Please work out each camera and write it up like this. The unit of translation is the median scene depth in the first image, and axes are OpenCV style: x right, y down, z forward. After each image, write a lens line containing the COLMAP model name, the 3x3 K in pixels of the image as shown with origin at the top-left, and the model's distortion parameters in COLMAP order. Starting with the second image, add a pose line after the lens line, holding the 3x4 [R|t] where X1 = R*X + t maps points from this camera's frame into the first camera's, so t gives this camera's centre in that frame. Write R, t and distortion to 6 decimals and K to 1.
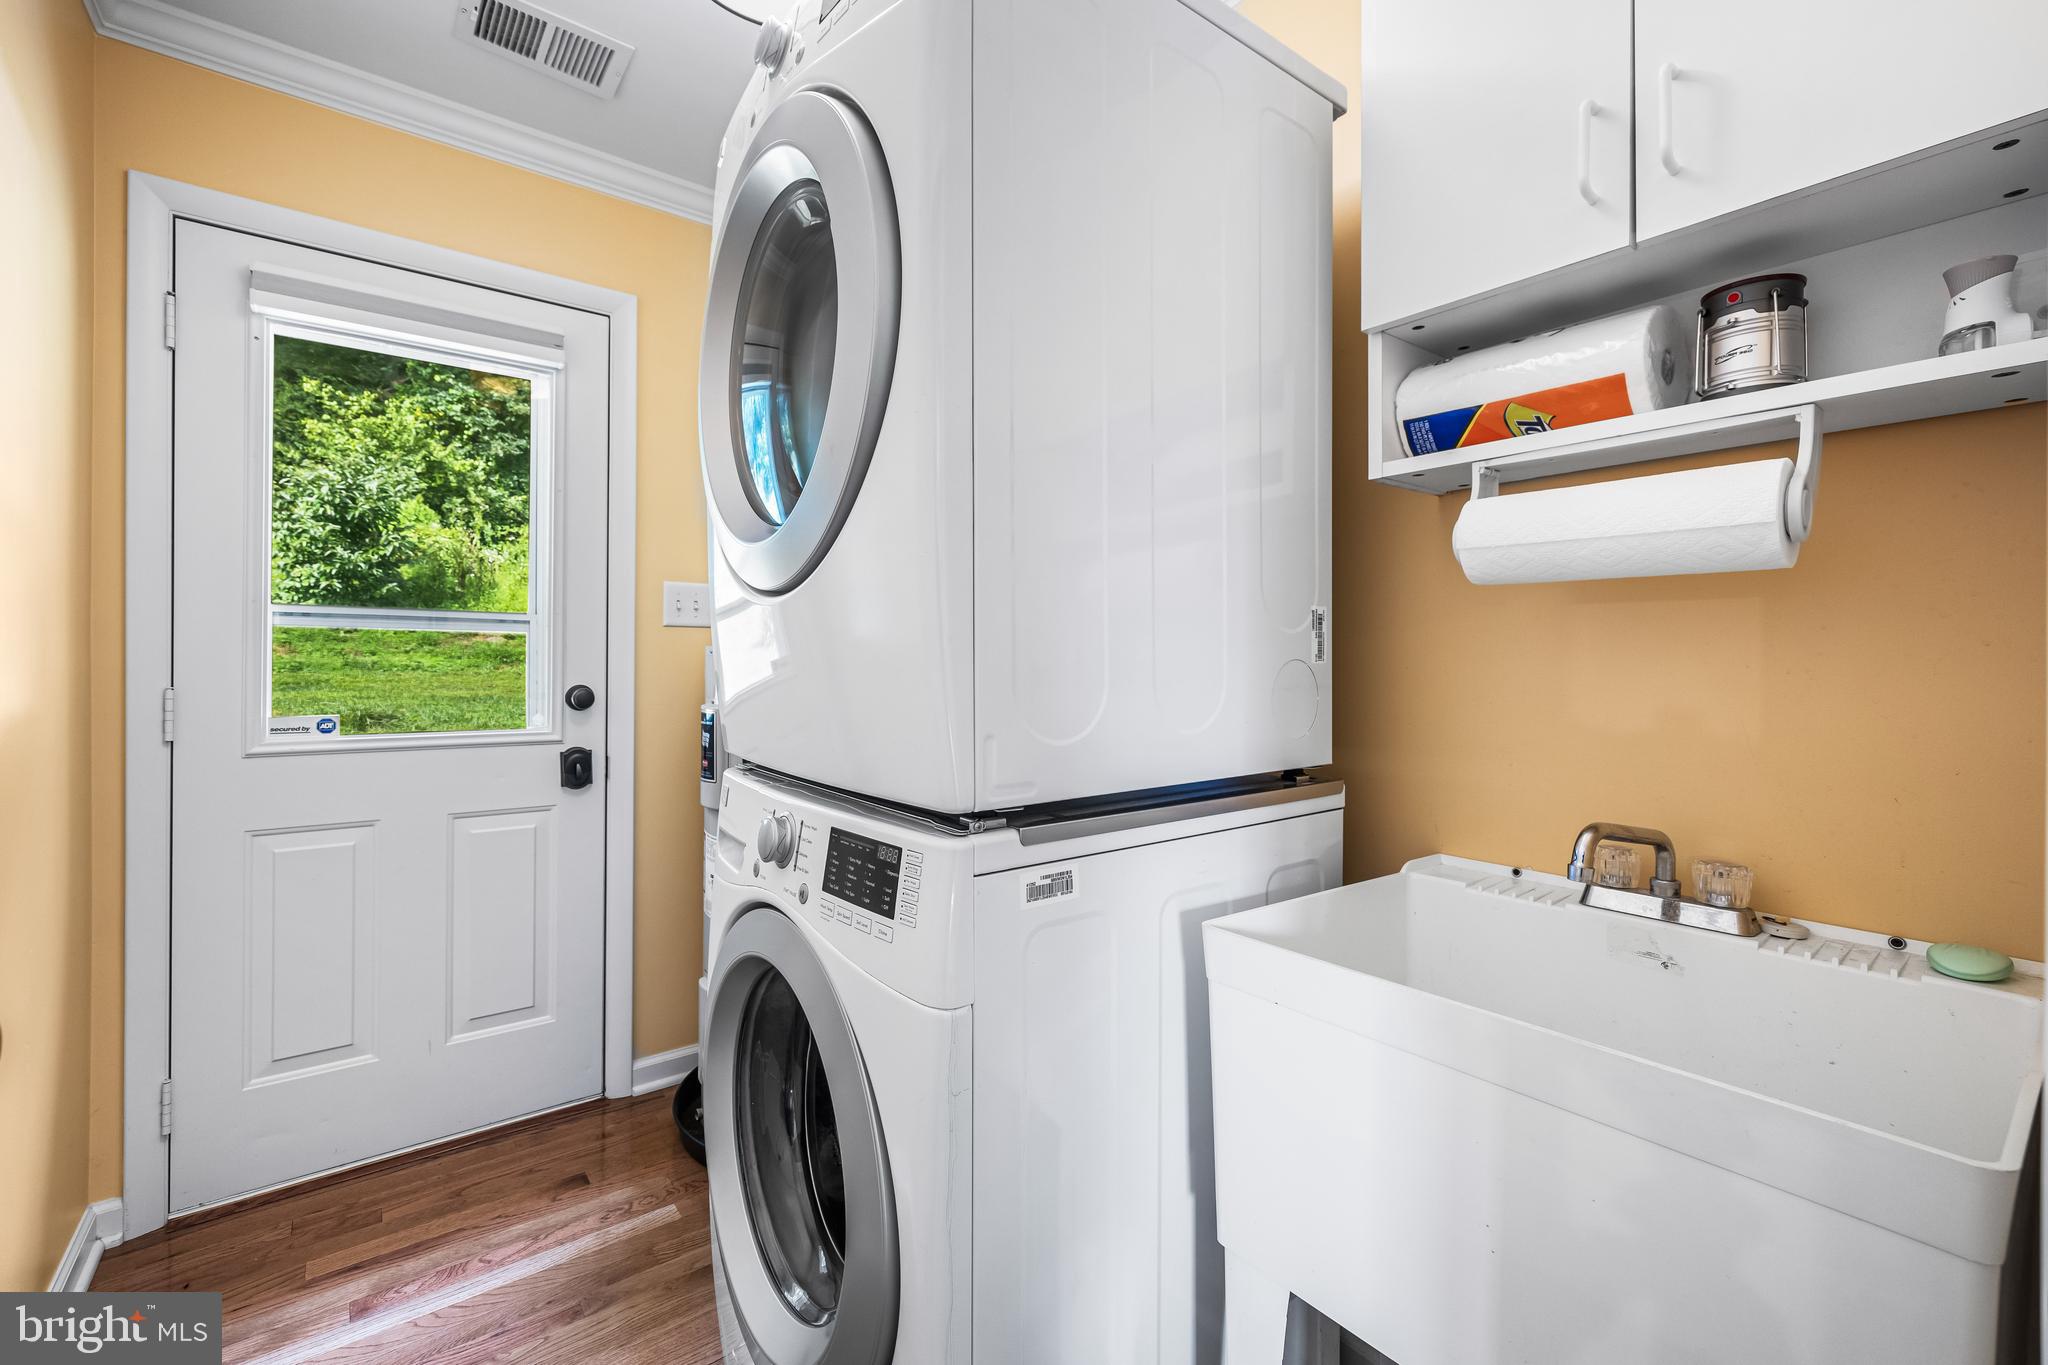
lens RADIAL K [[860.0, 0, 1022.6], [0, 860.0, 665.6], [0, 0, 1]] dist [-0.000776, -0.000074]
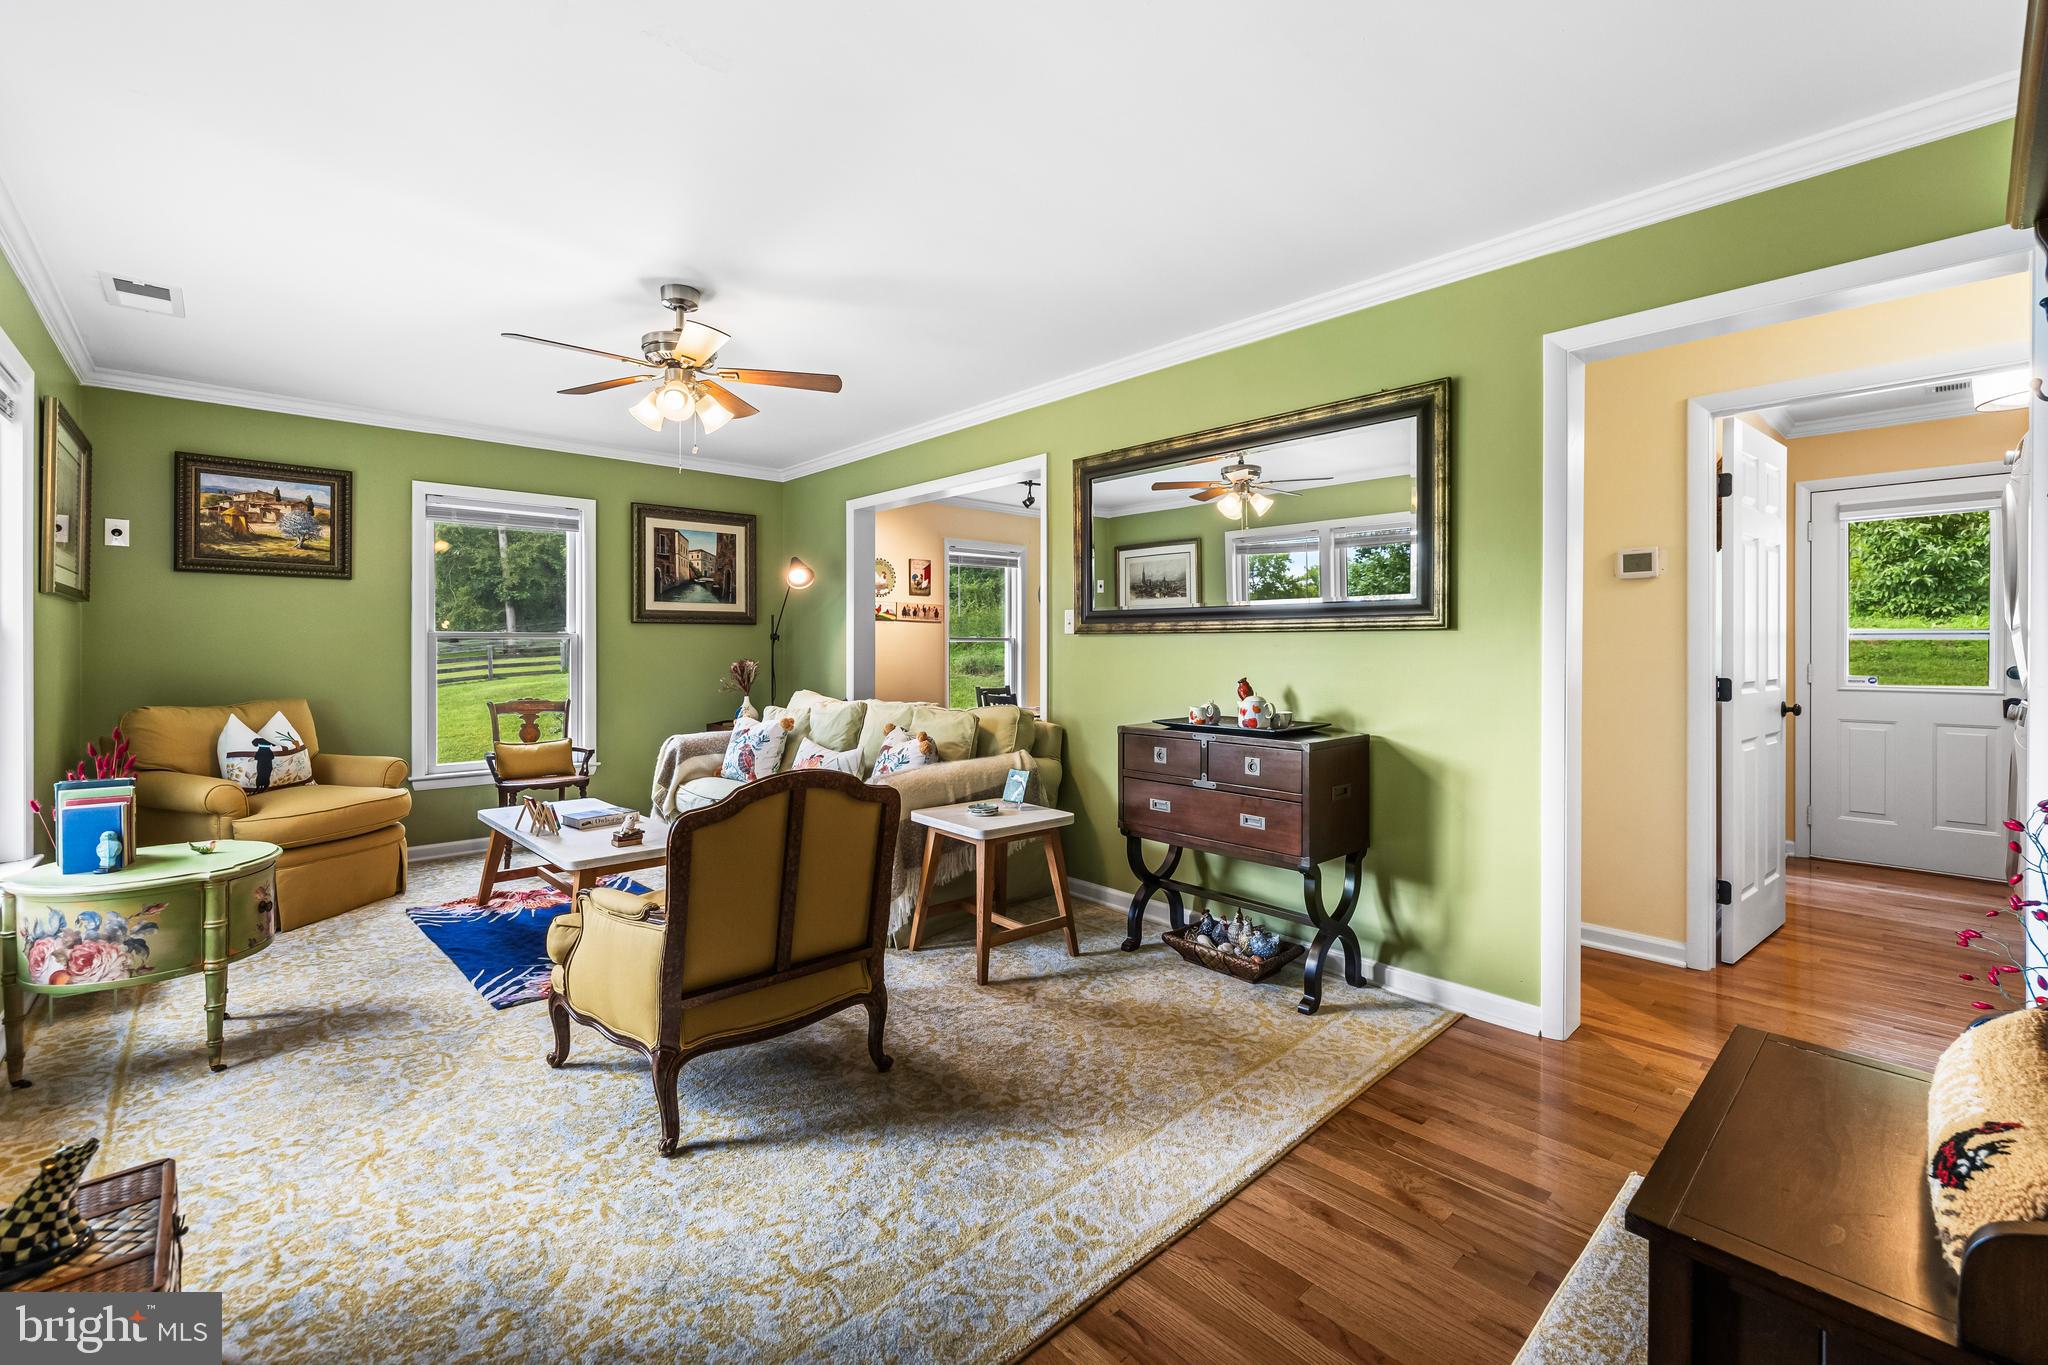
lens RADIAL K [[860.0, 0, 1016.6], [0, 860.0, 647.3], [0, 0, 1]] dist [-0.000776, -0.000074]
pose [[0.070531, -0.007991, -0.997478, 0.190038], [-0.001017, 0.999967, -0.008083, -0.000103], [0.997509, 0.001585, 0.070521, -0.208596]]
